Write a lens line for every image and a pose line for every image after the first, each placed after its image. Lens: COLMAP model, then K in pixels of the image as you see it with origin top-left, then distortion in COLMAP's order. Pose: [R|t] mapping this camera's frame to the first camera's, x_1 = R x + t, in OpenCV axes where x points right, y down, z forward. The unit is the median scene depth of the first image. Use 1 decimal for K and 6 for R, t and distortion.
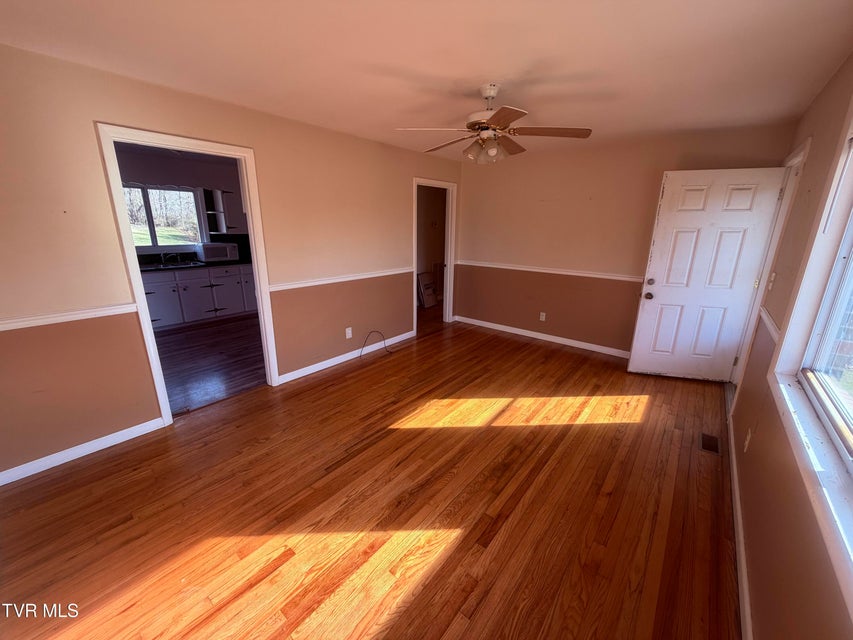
lens RADIAL K [[339.6, 0, 427.7], [0, 339.6, 317.4], [0, 0, 1]] dist [-0.000269, -0.000593]
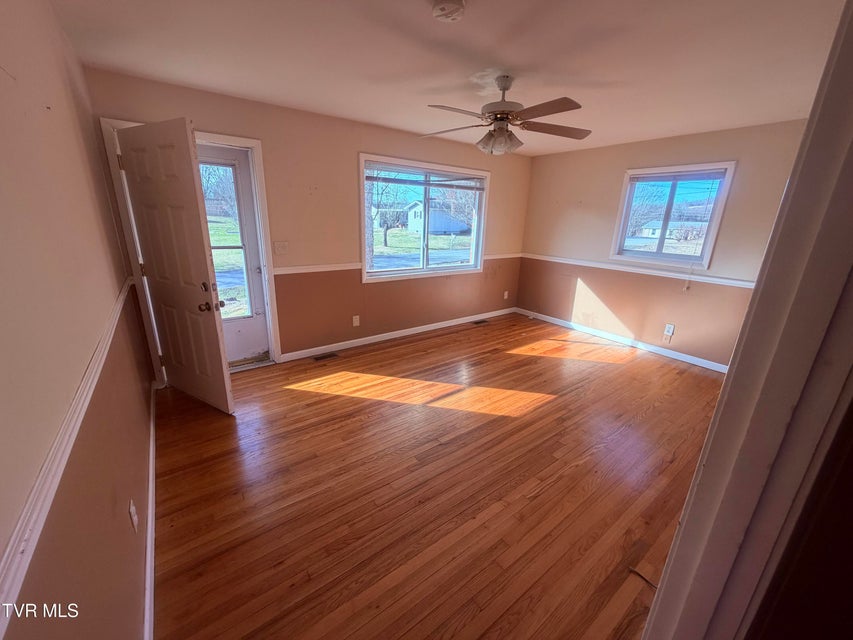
lens RADIAL K [[339.6, 0, 426.5], [0, 339.6, 320.1], [0, 0, 1]] dist [-0.000269, -0.000593]
pose [[-0.968258, -0.117576, 0.220571, 0.086918], [0.018146, 0.847060, 0.531188, -0.493083], [-0.249292, 0.518329, -0.818039, 1.832331]]
